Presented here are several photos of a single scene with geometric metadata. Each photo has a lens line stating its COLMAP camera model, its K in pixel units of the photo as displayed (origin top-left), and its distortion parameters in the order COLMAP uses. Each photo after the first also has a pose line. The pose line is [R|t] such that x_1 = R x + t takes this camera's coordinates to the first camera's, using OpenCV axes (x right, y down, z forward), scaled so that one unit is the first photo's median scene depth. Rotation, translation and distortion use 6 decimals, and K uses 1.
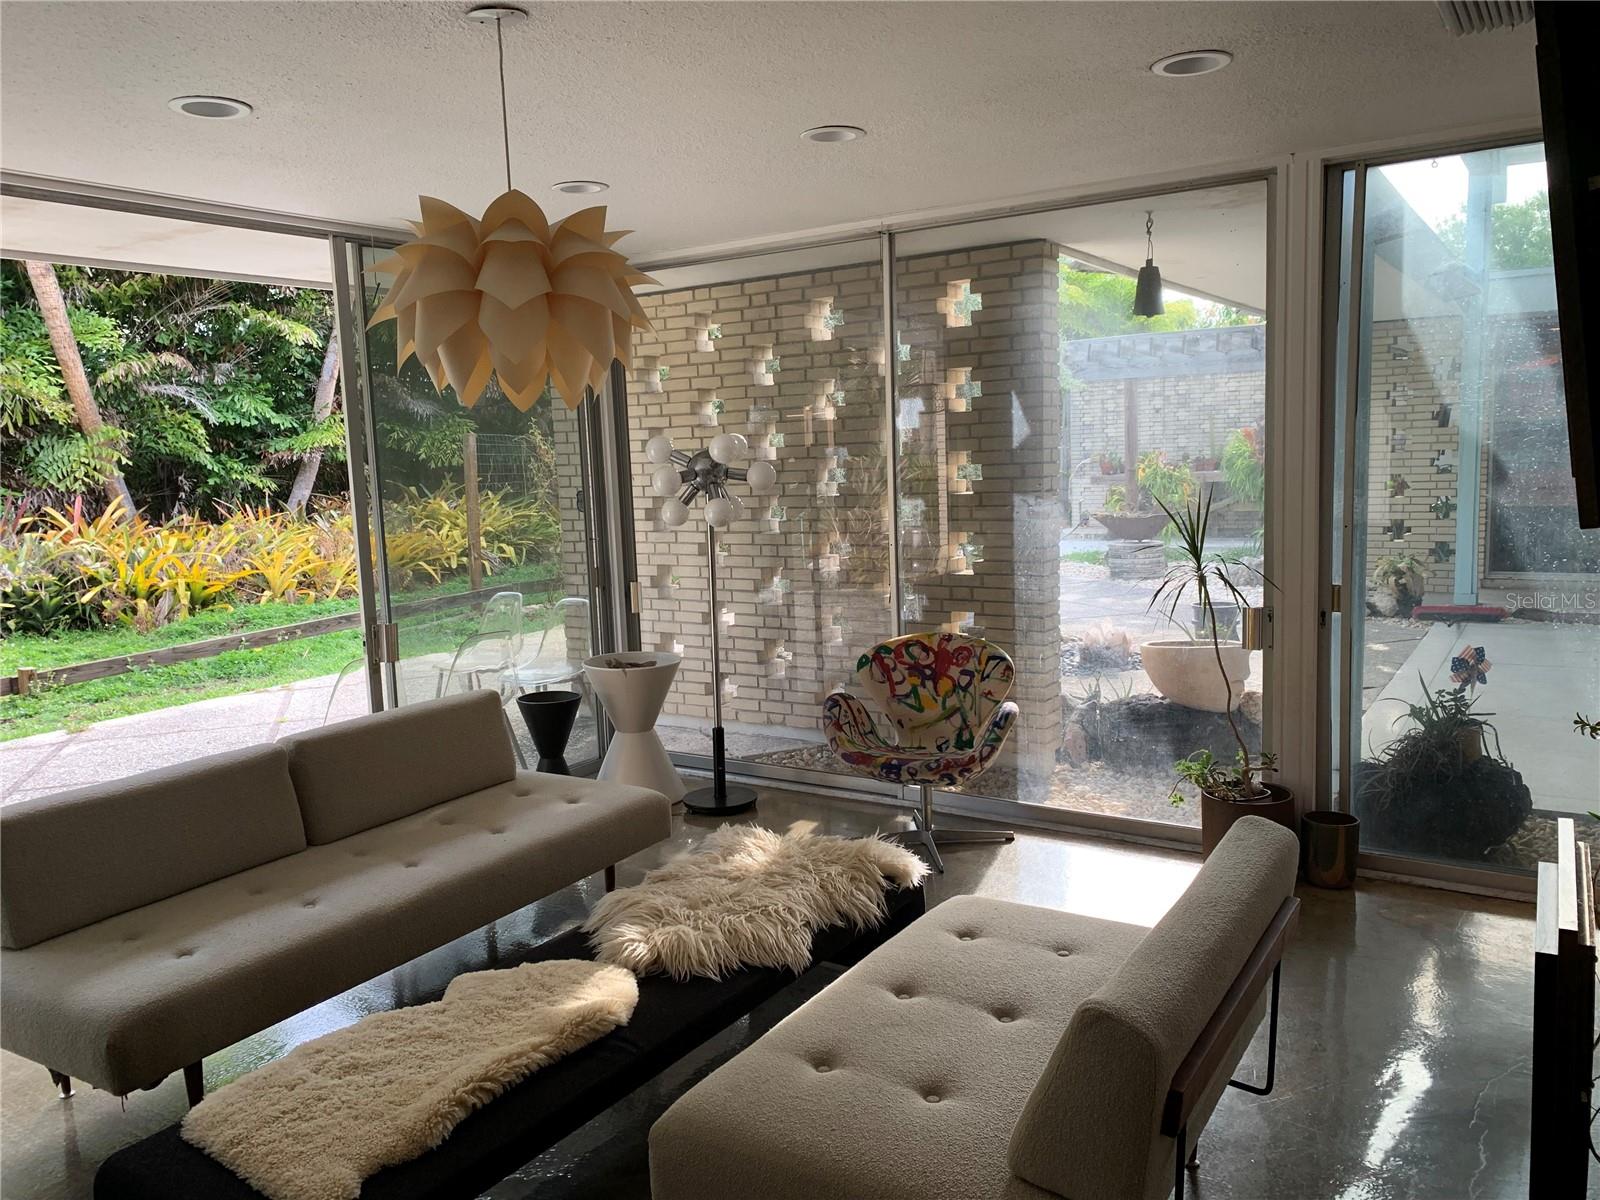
lens RADIAL K [[1226.4, 0, 800.0], [0, 1226.4, 600.0], [0, 0, 1]] dist [0.081882, -0.107232]
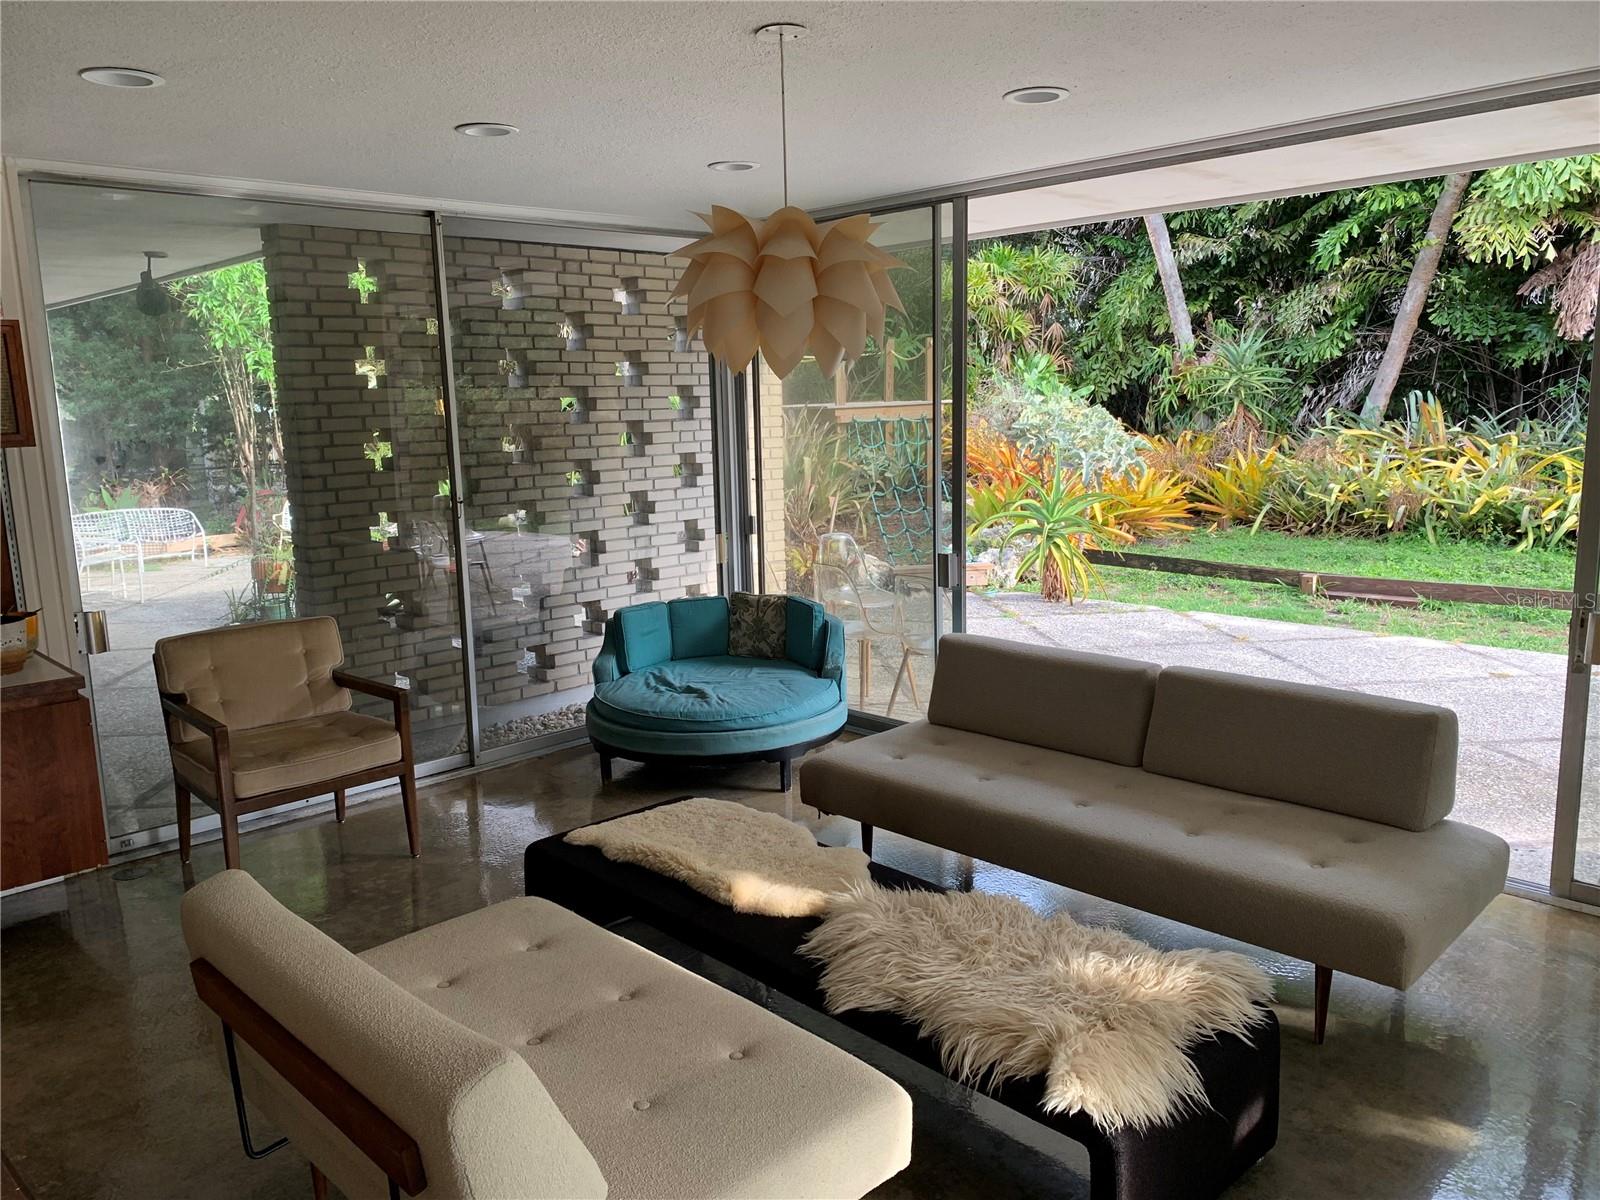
lens RADIAL K [[1226.4, 0, 800.0], [0, 1226.4, 600.0], [0, 0, 1]] dist [0.081882, -0.107232]
pose [[-0.230490, 0.205127, -0.951208, 0.688398], [-0.092411, 0.968496, 0.231248, -0.167328], [0.968677, 0.141202, -0.204273, 0.974962]]
